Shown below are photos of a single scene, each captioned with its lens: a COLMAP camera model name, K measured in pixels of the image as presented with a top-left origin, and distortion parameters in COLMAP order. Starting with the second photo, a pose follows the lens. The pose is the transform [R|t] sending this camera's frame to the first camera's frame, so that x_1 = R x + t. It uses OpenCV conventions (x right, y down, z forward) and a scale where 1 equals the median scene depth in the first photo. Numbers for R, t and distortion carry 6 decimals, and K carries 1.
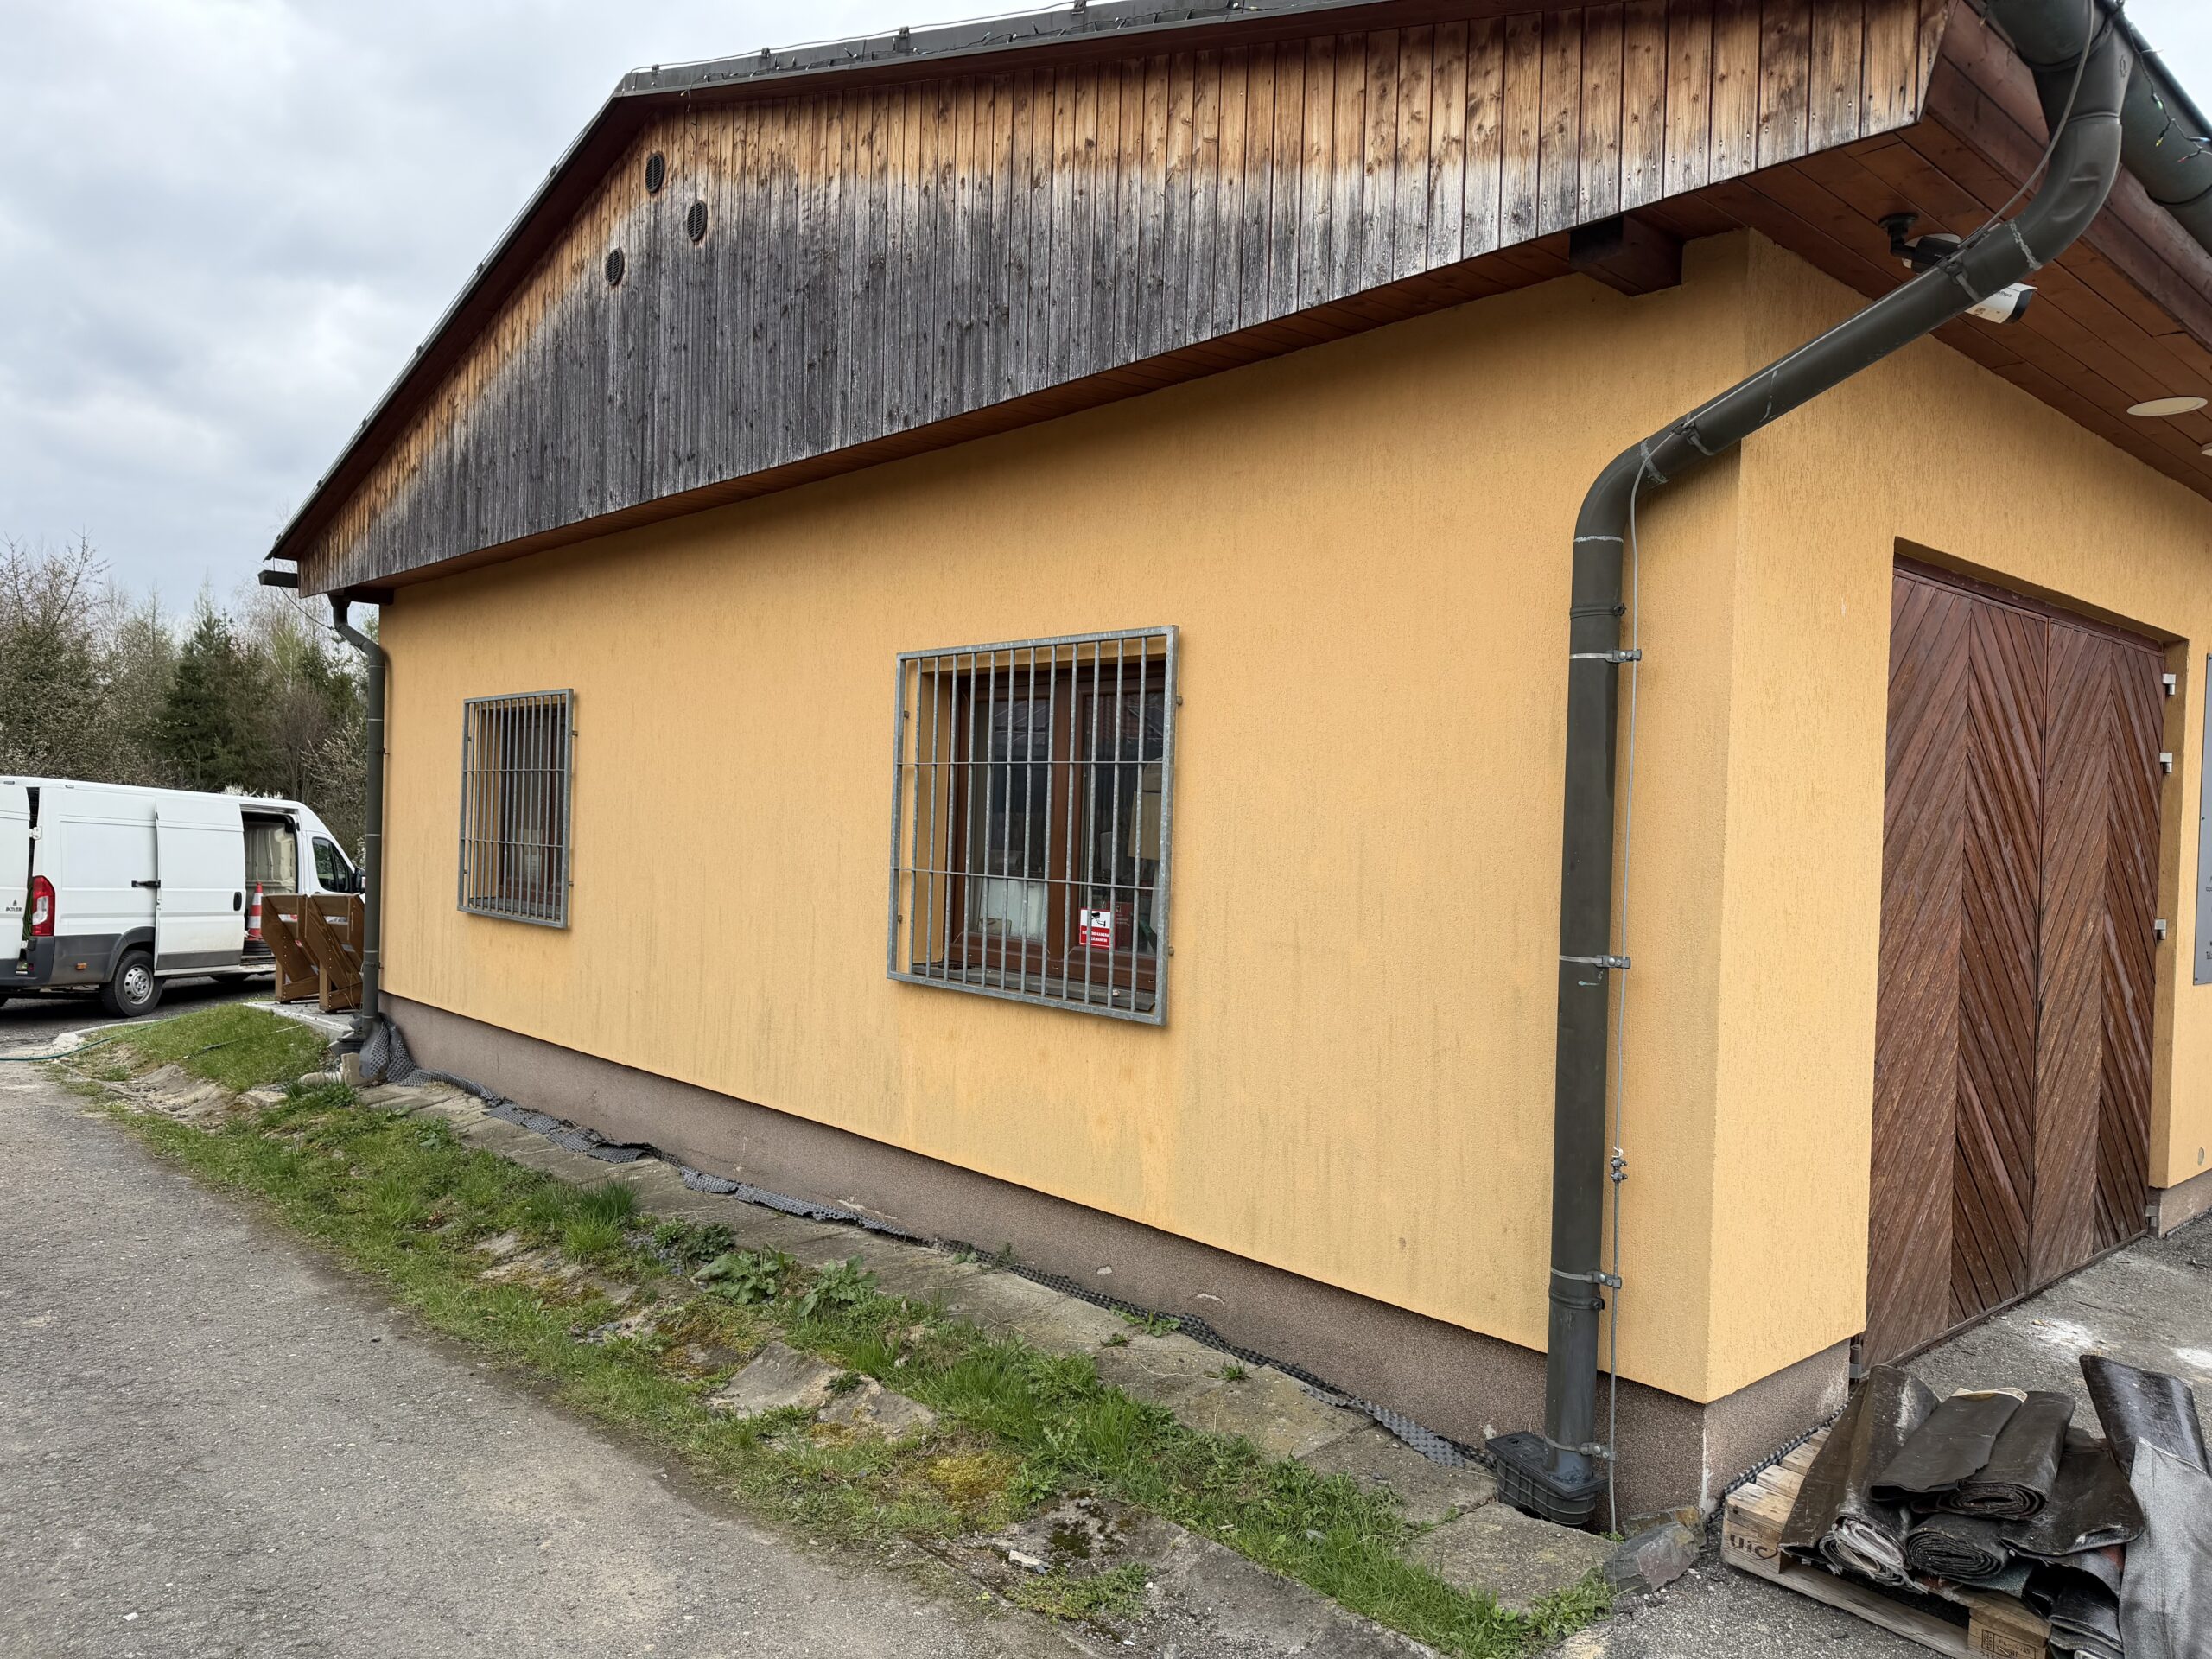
lens RADIAL K [[1550.5, 0, 1106.0], [0, 1550.5, 829.5], [0, 0, 1]] dist [0.044179, -0.044586]
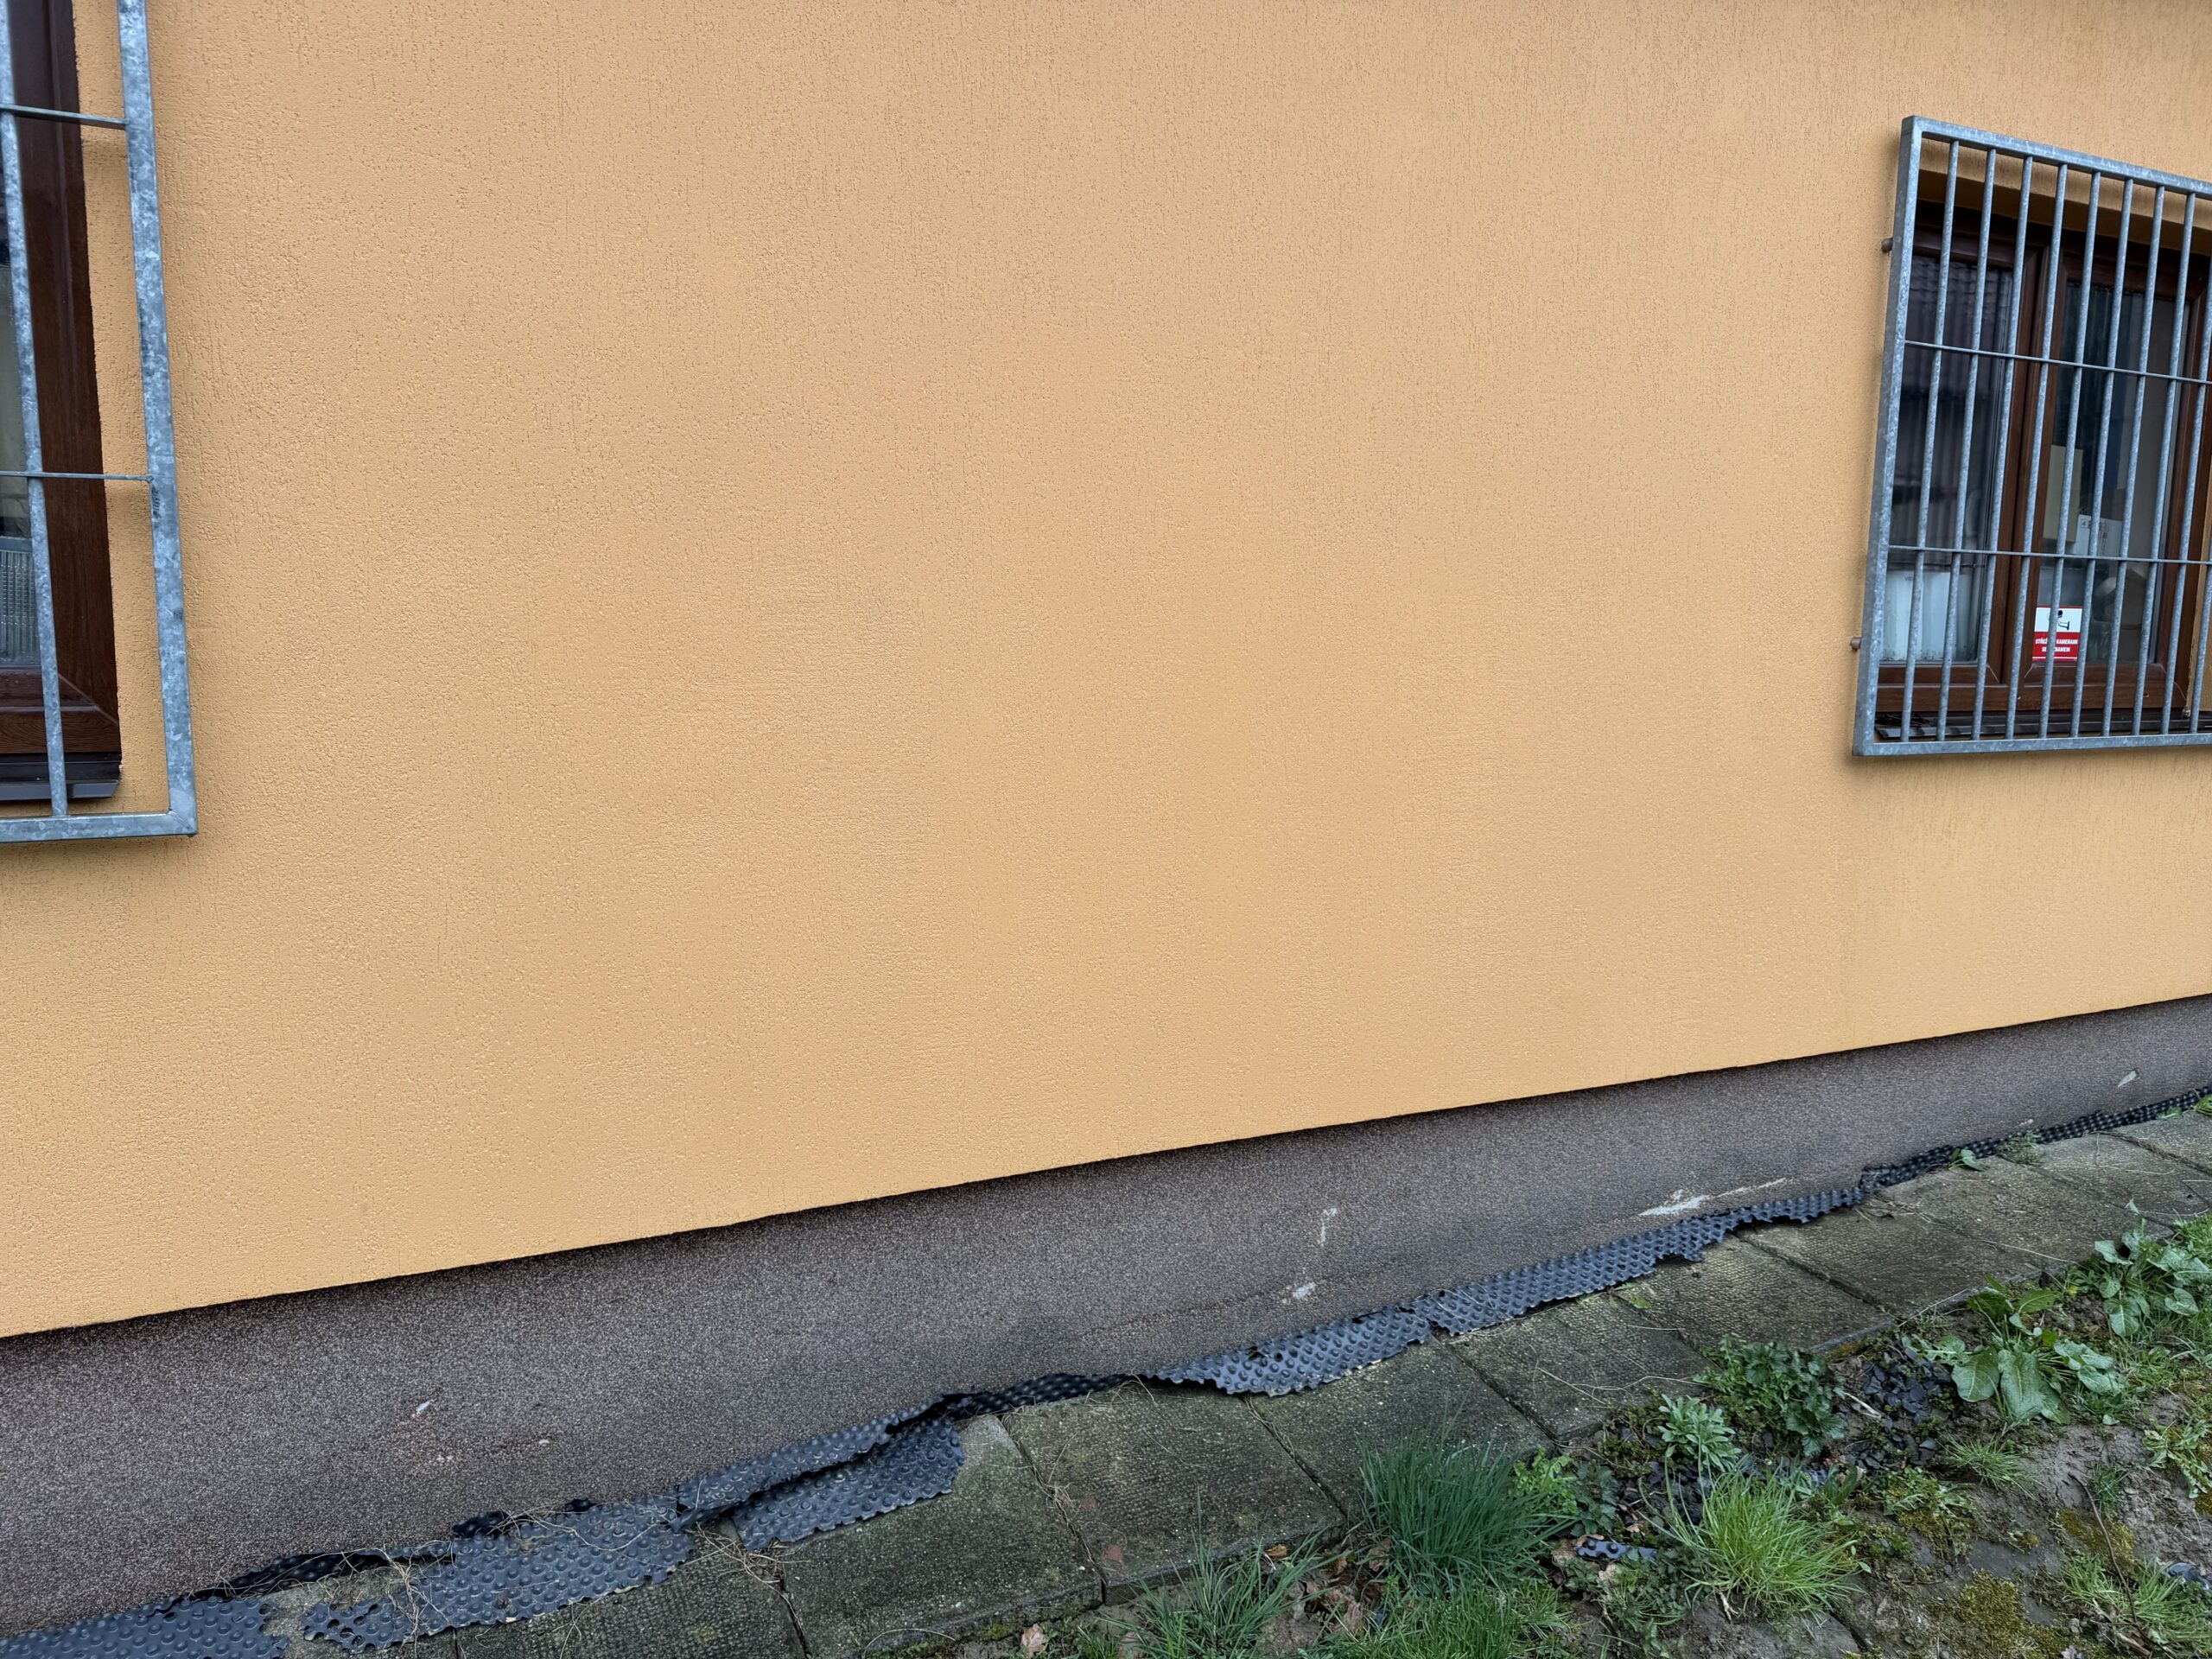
lens RADIAL K [[1575.4, 0, 1107.5], [0, 1575.4, 813.7], [0, 0, 1]] dist [0.007998, -0.006853]
pose [[0.281472, -0.152775, 0.947330, -0.757975], [-0.002873, 0.987106, 0.160043, 0.029478], [-0.959565, -0.047769, 0.277404, 1.131569]]
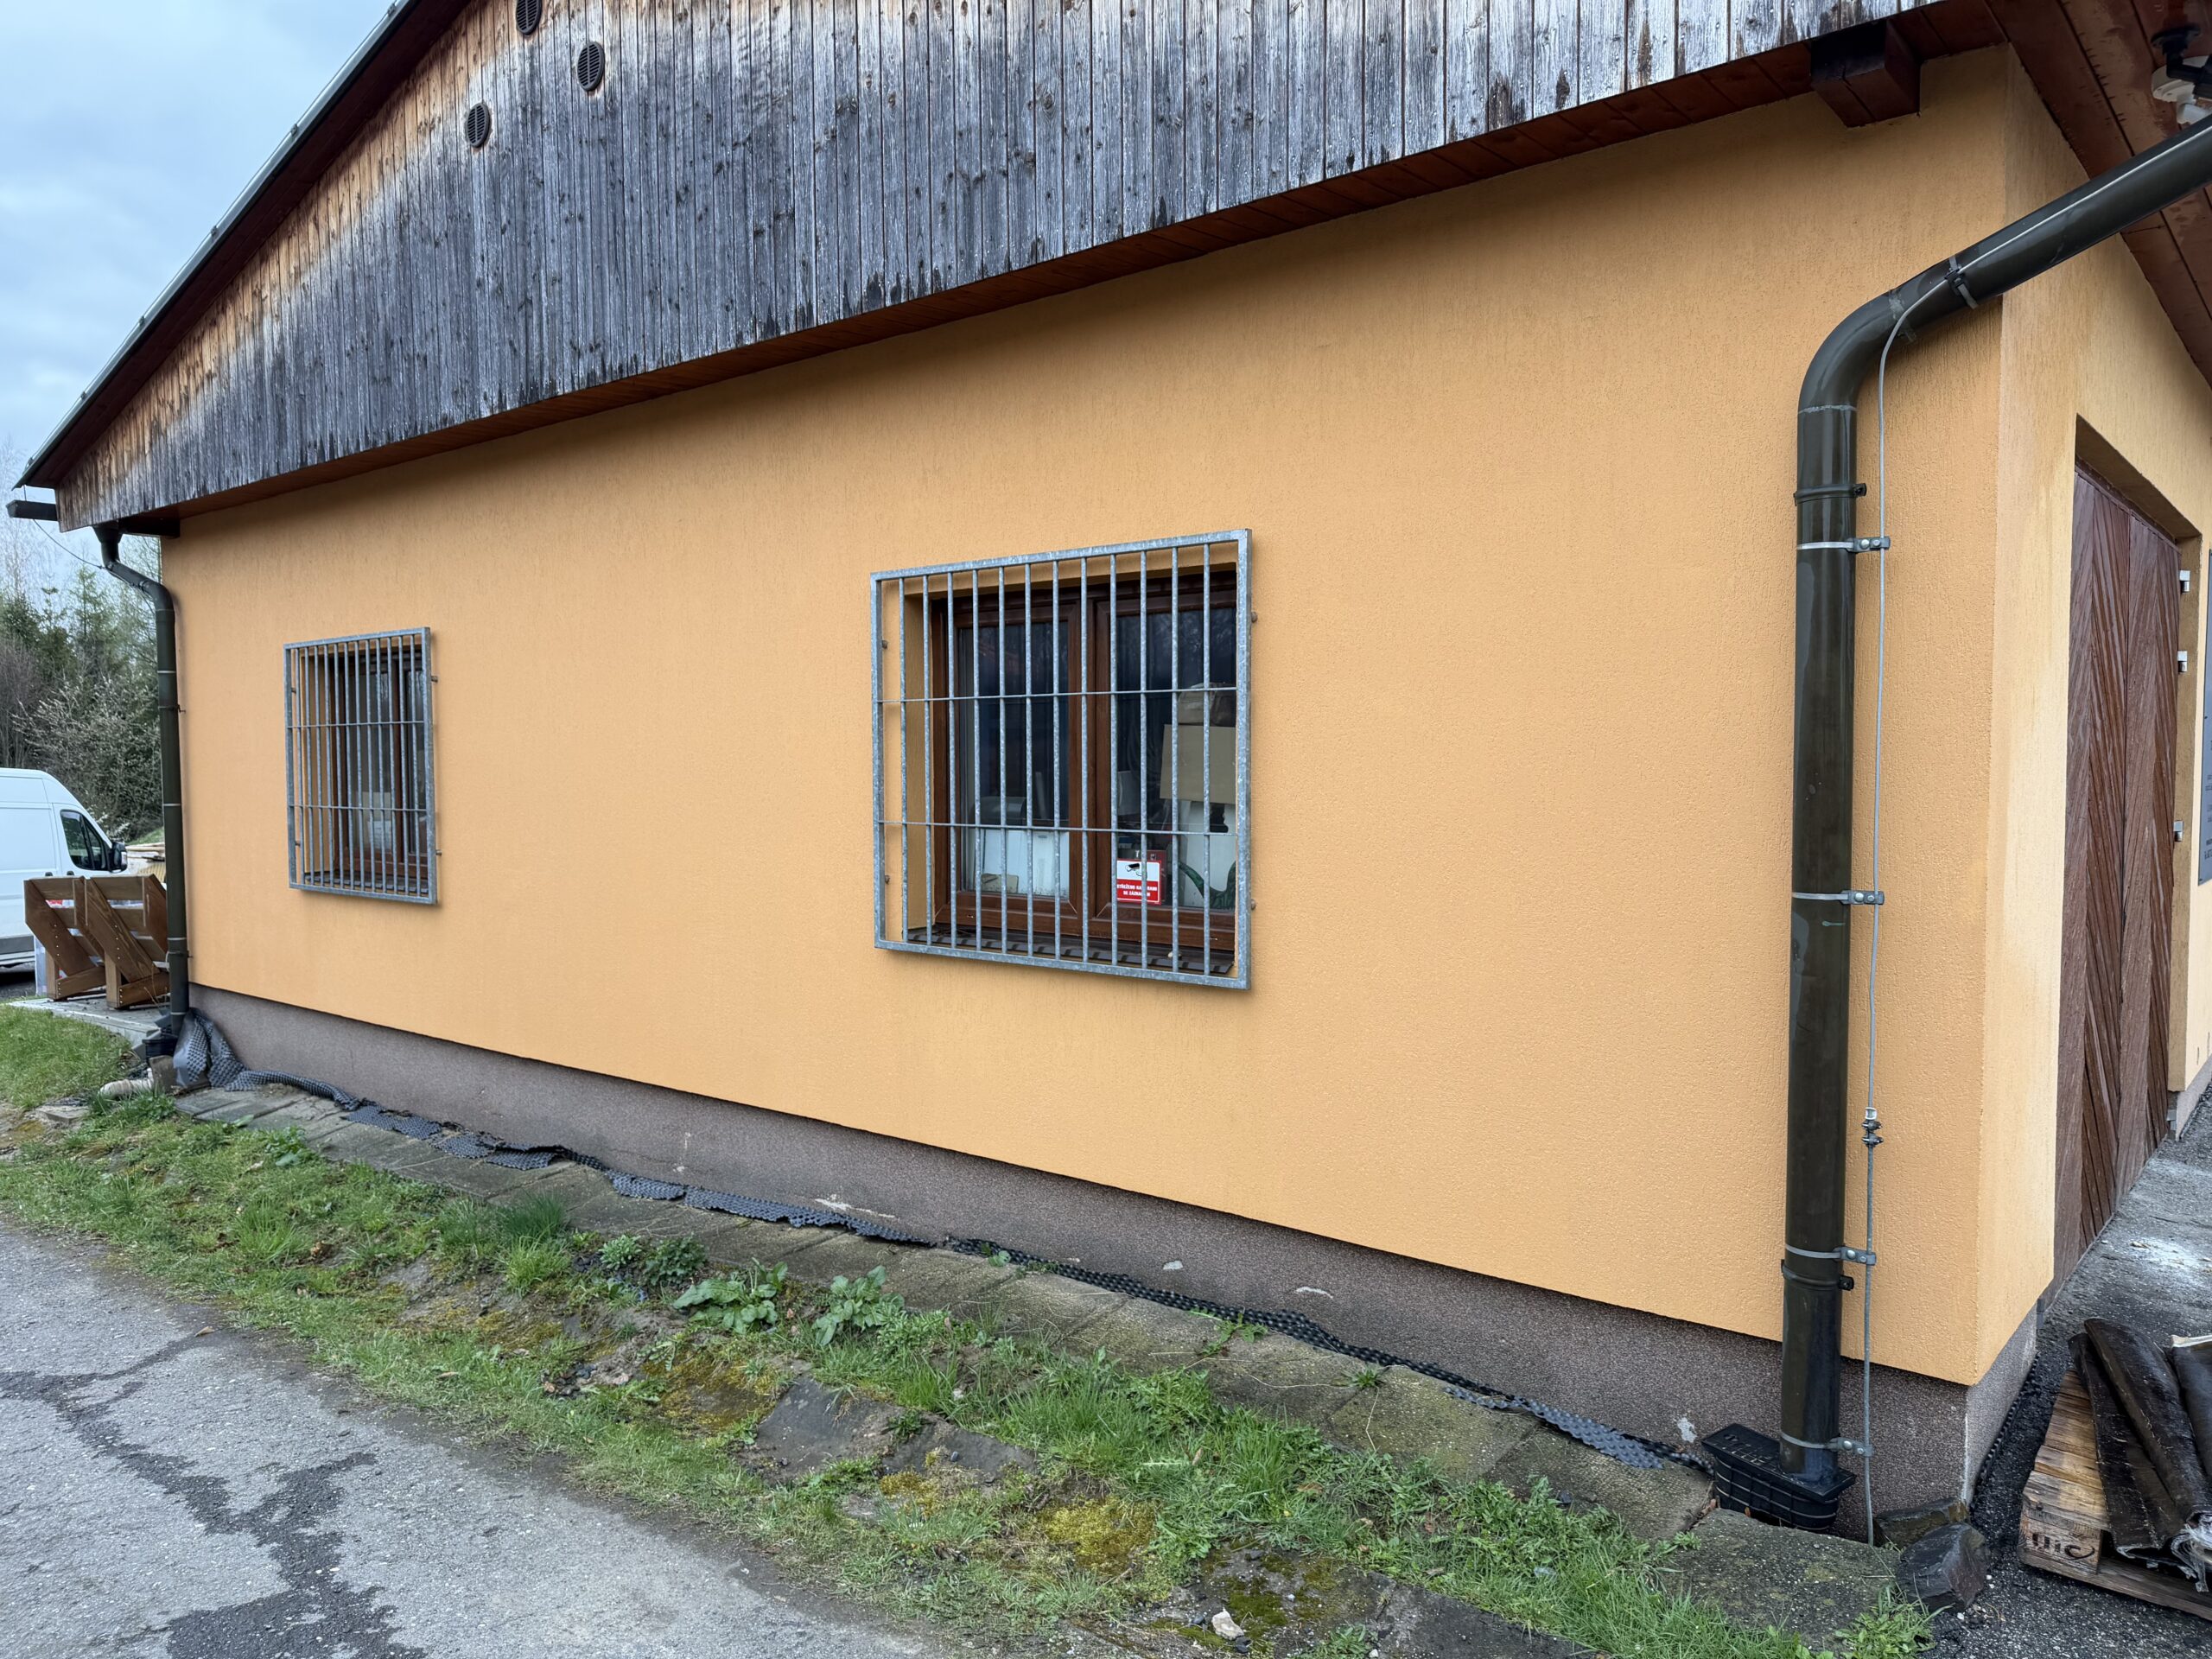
lens RADIAL K [[1561.0, 0, 1106.0], [0, 1561.0, 829.5], [0, 0, 1]] dist [0.009346, -0.006070]
pose [[0.989821, -0.040867, 0.136327, -0.133091], [0.035319, 0.998456, 0.042871, -0.003599], [-0.137868, -0.037620, 0.989736, 0.120891]]
